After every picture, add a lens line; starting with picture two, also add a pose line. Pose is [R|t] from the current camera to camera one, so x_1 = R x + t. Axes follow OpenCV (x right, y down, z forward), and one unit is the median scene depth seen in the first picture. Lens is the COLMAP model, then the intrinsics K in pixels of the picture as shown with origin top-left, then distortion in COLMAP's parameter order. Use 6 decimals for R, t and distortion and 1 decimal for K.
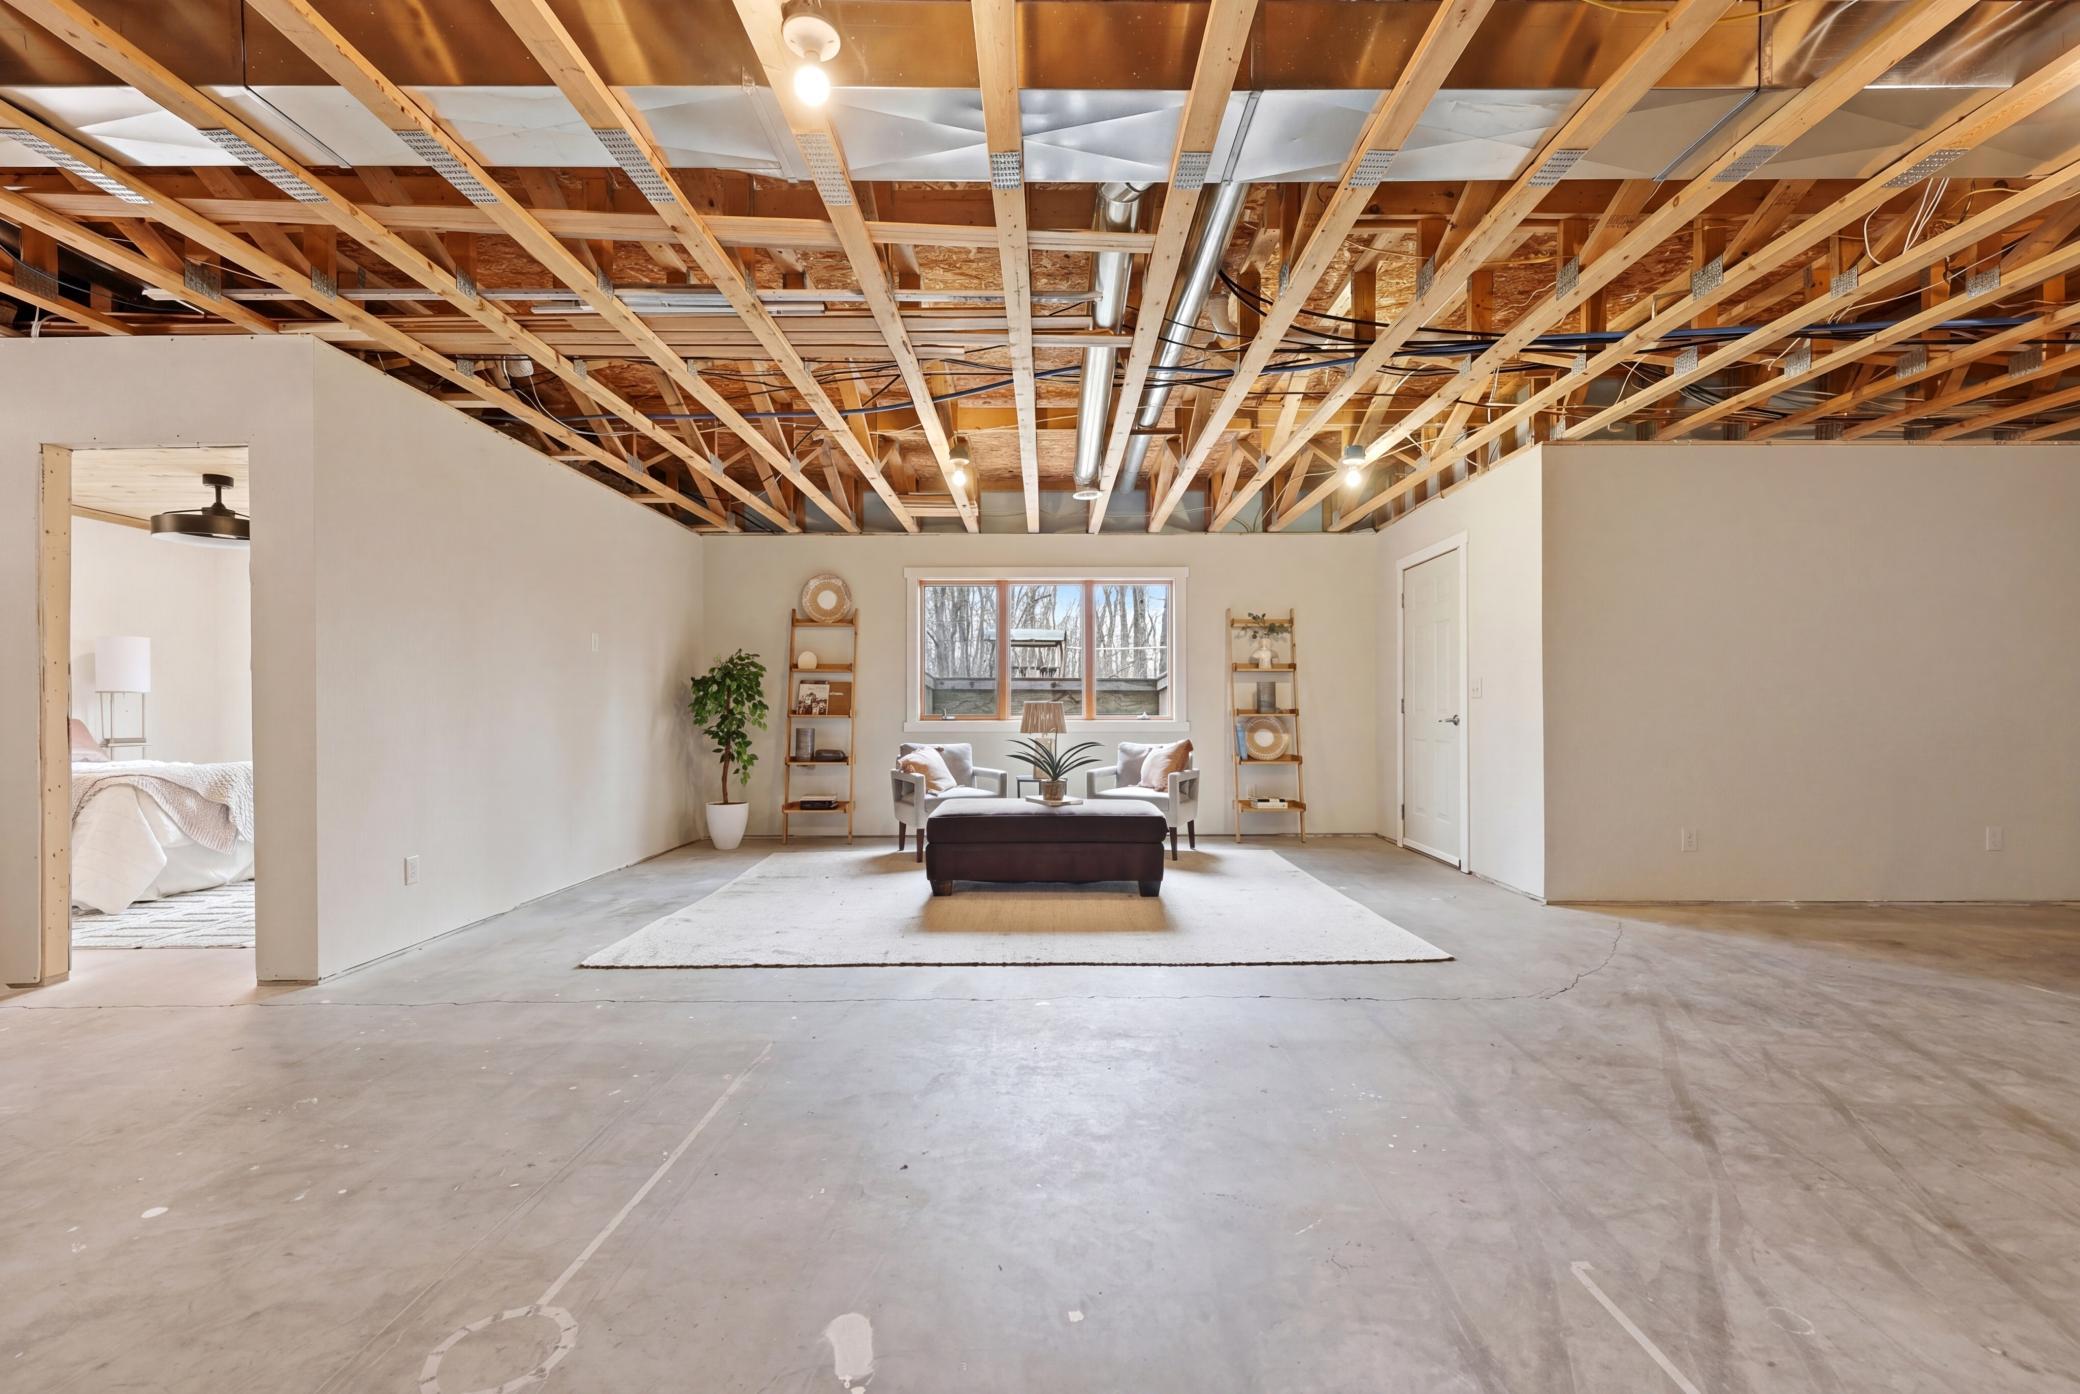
lens RADIAL K [[859.8, 0, 1039.4], [0, 859.8, 704.9], [0, 0, 1]] dist [0.000219, -0.000462]
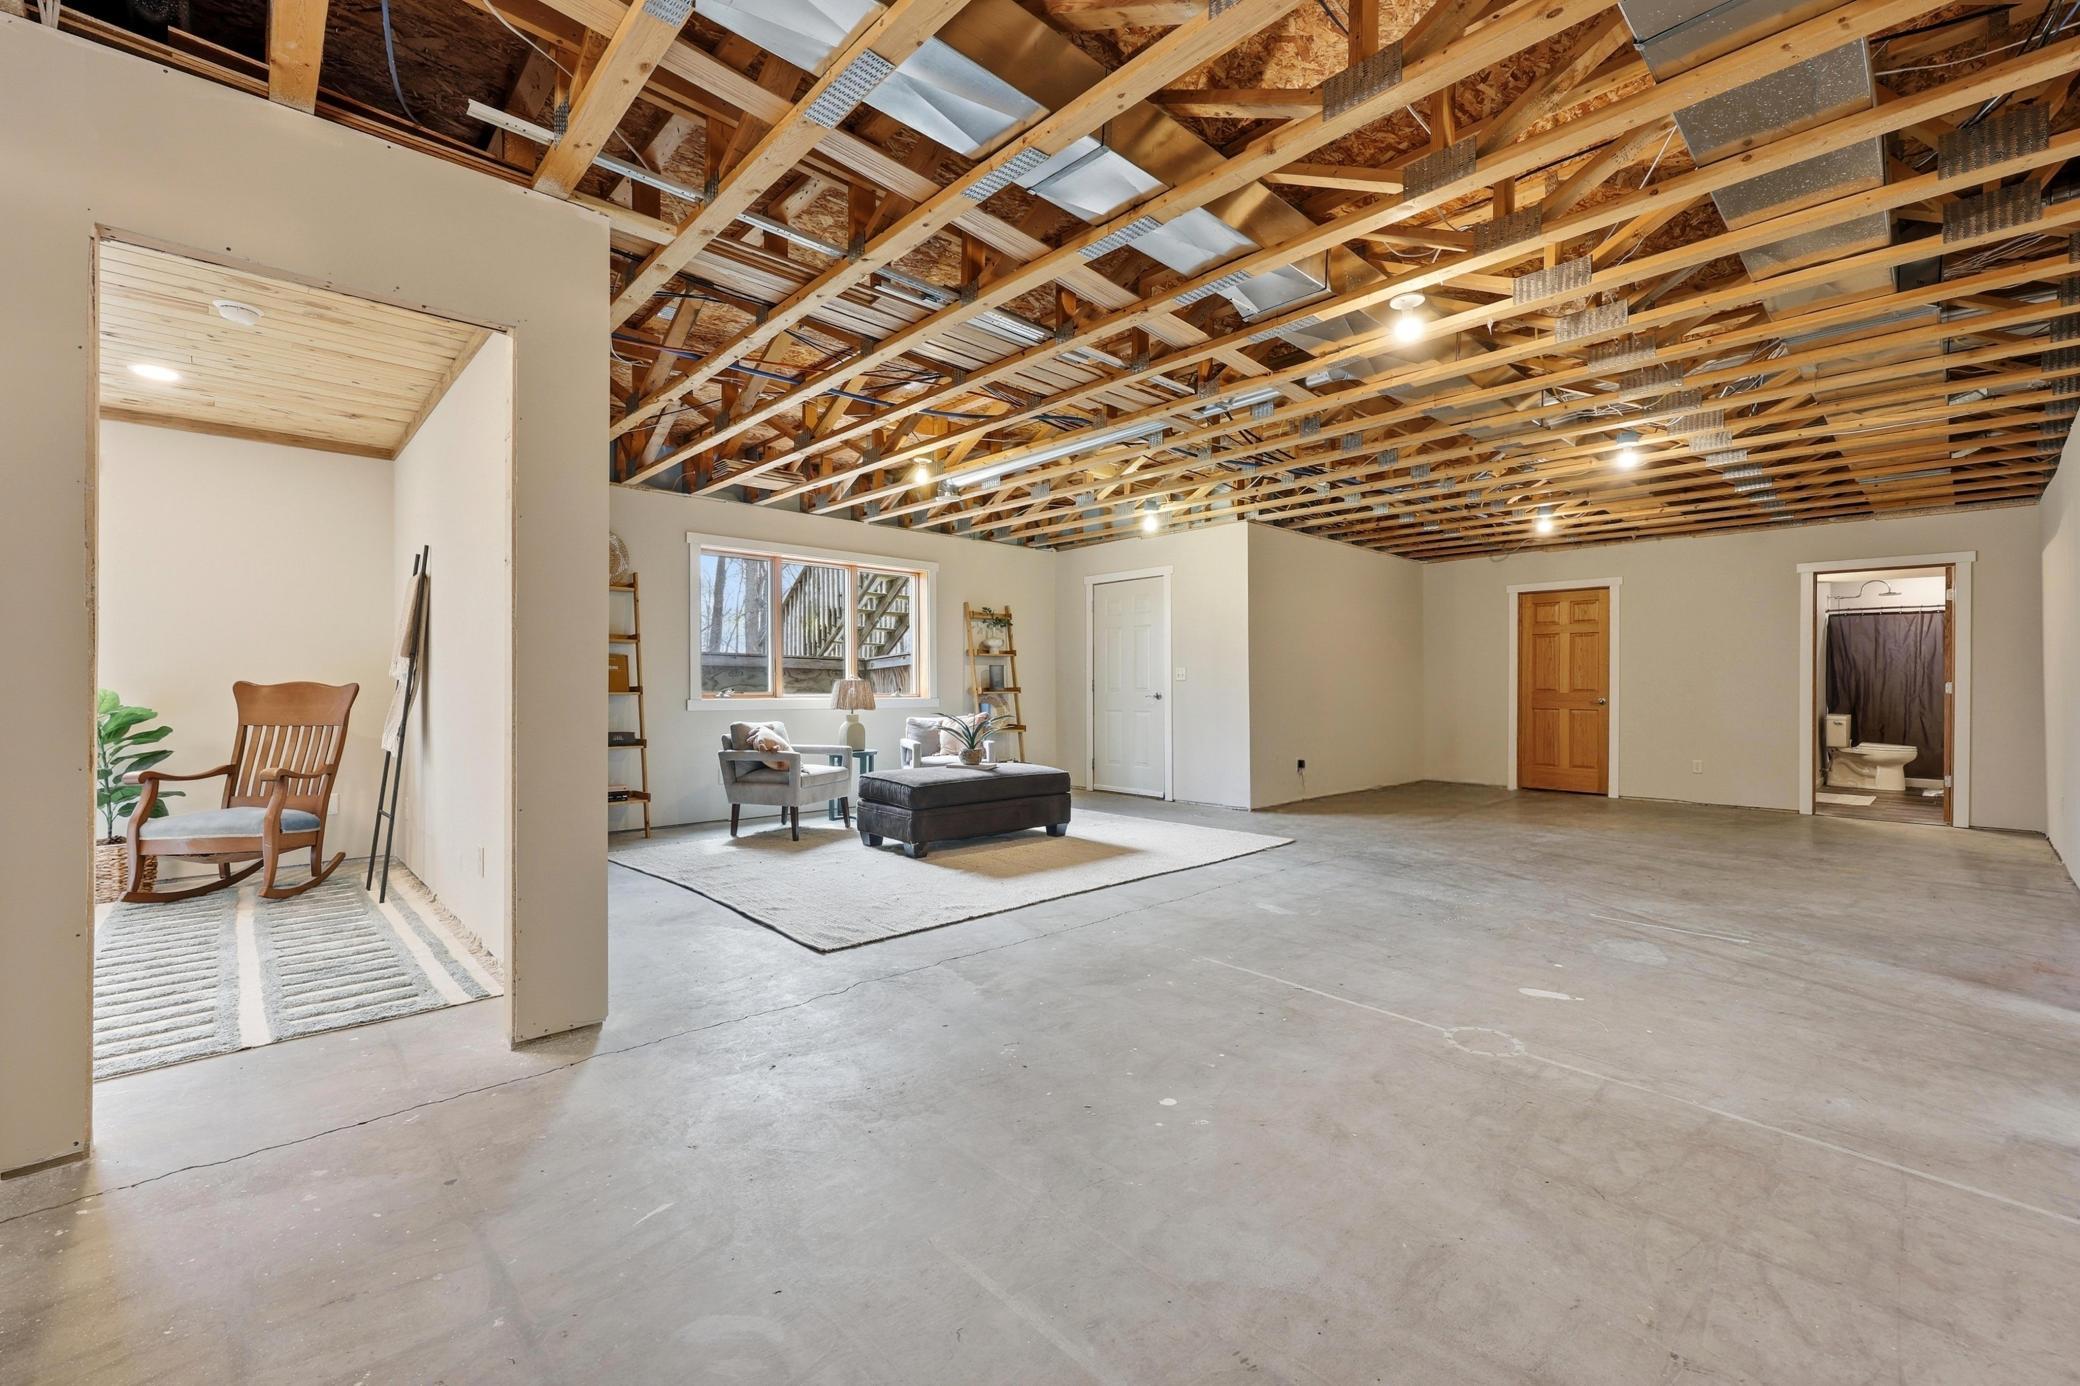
lens RADIAL K [[859.8, 0, 1042.8], [0, 859.8, 686.4], [0, 0, 1]] dist [0.000219, -0.000462]
pose [[0.734621, 0.002842, 0.678472, -0.719065], [-0.007183, 0.999968, 0.003588, -0.001437], [-0.678440, -0.007509, 0.734618, 0.082548]]
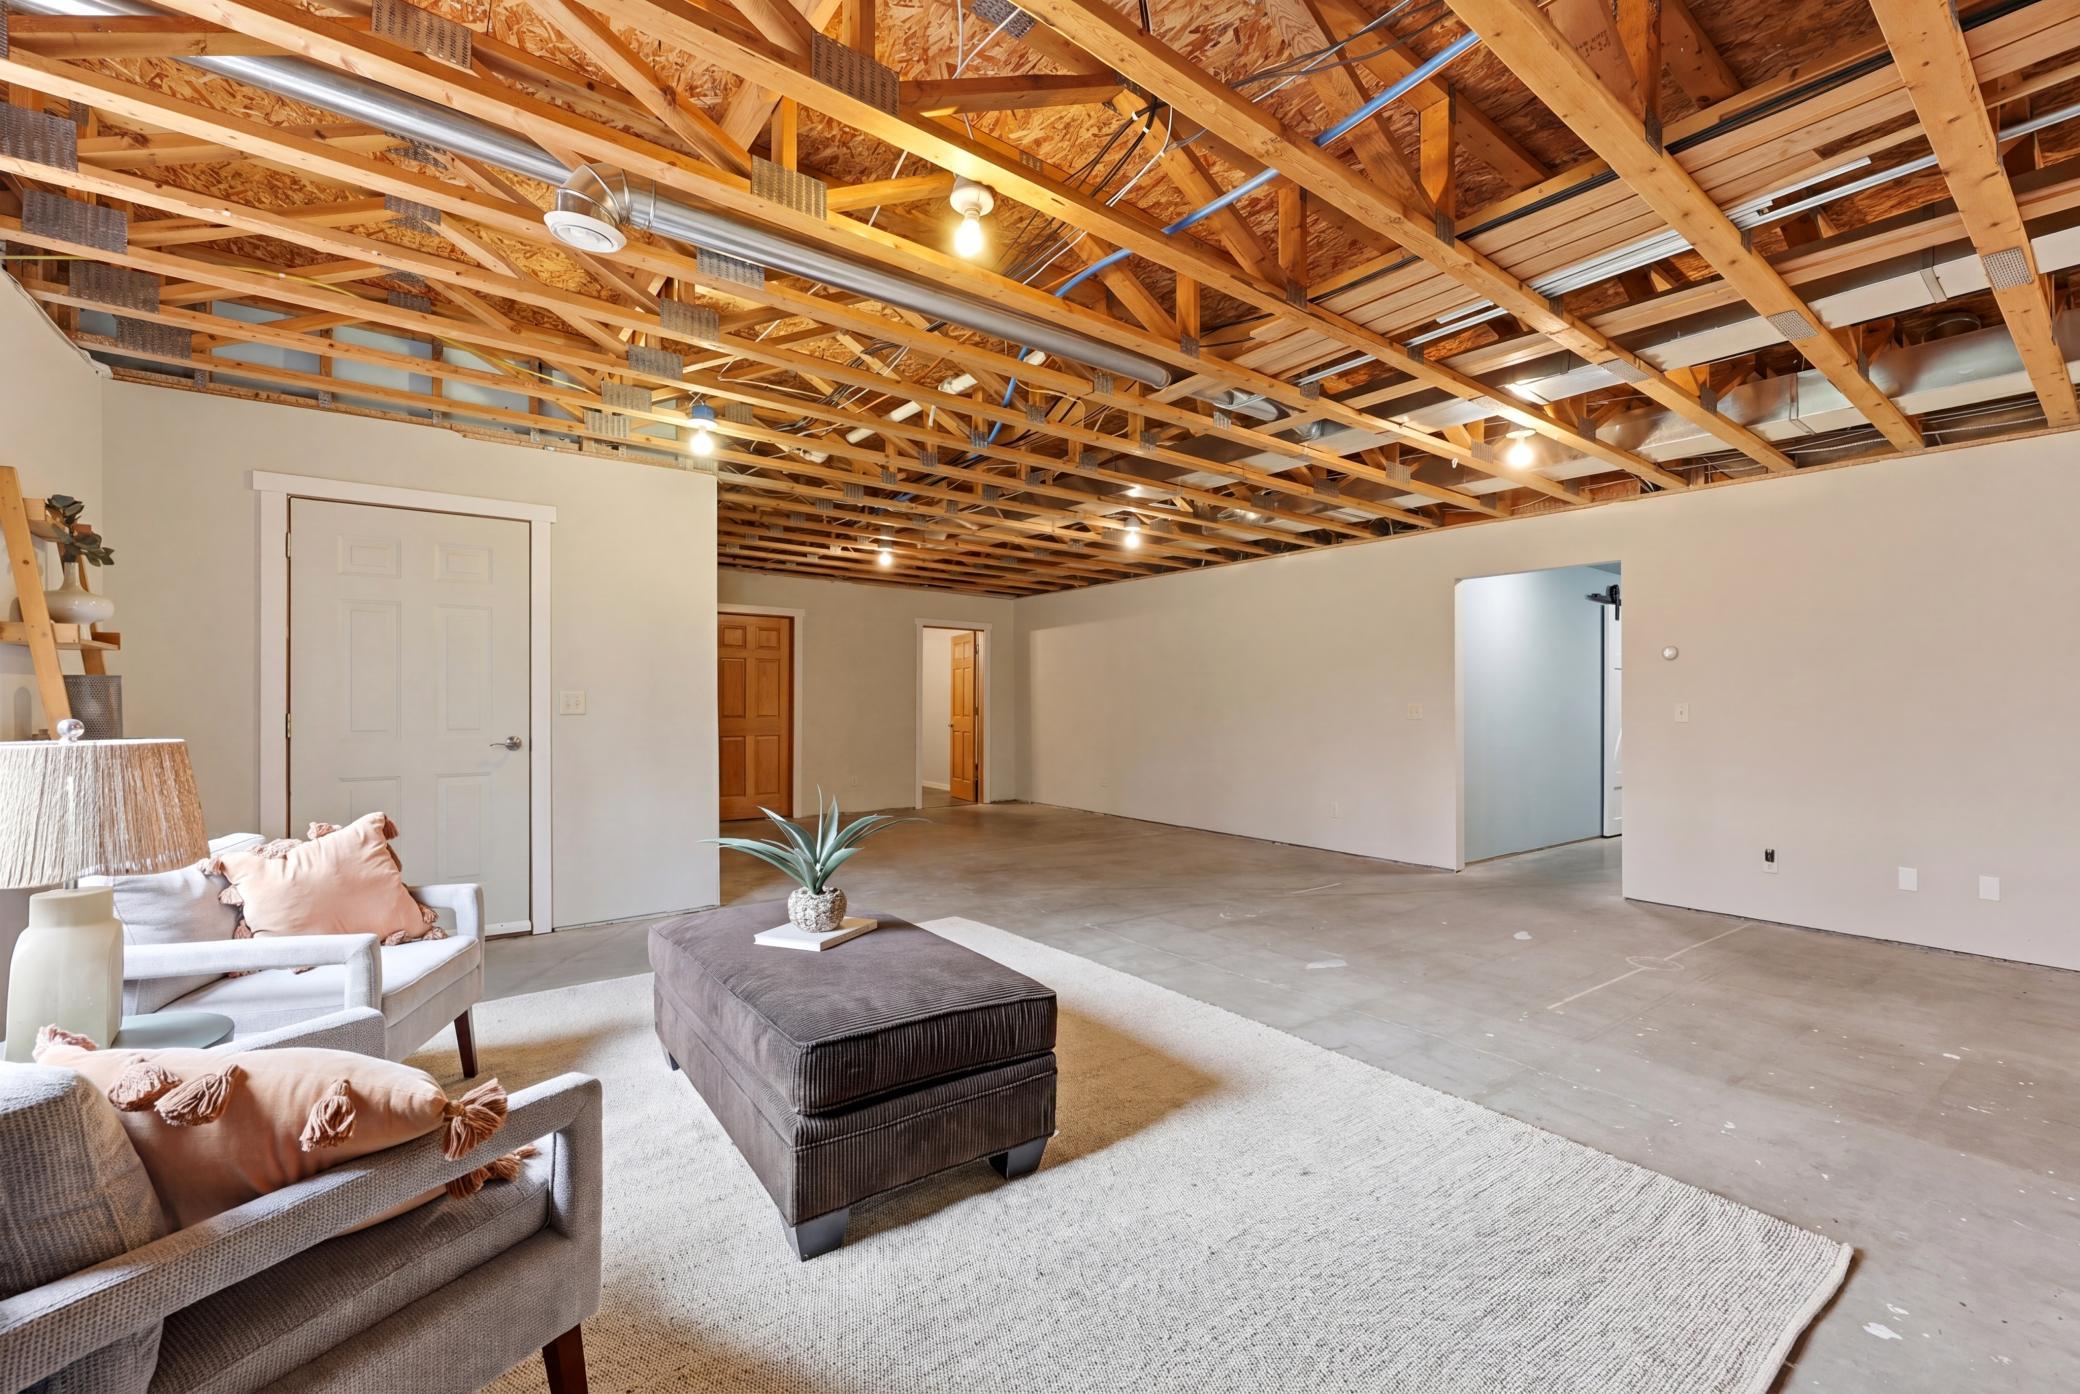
lens RADIAL K [[859.8, 0, 1046.6], [0, 859.8, 698.5], [0, 0, 1]] dist [0.000219, -0.000462]
pose [[-0.598125, -0.000815, 0.801402, -0.473376], [-0.008763, 0.999946, -0.005523, -0.024227], [-0.801355, -0.010326, -0.598100, 1.213697]]
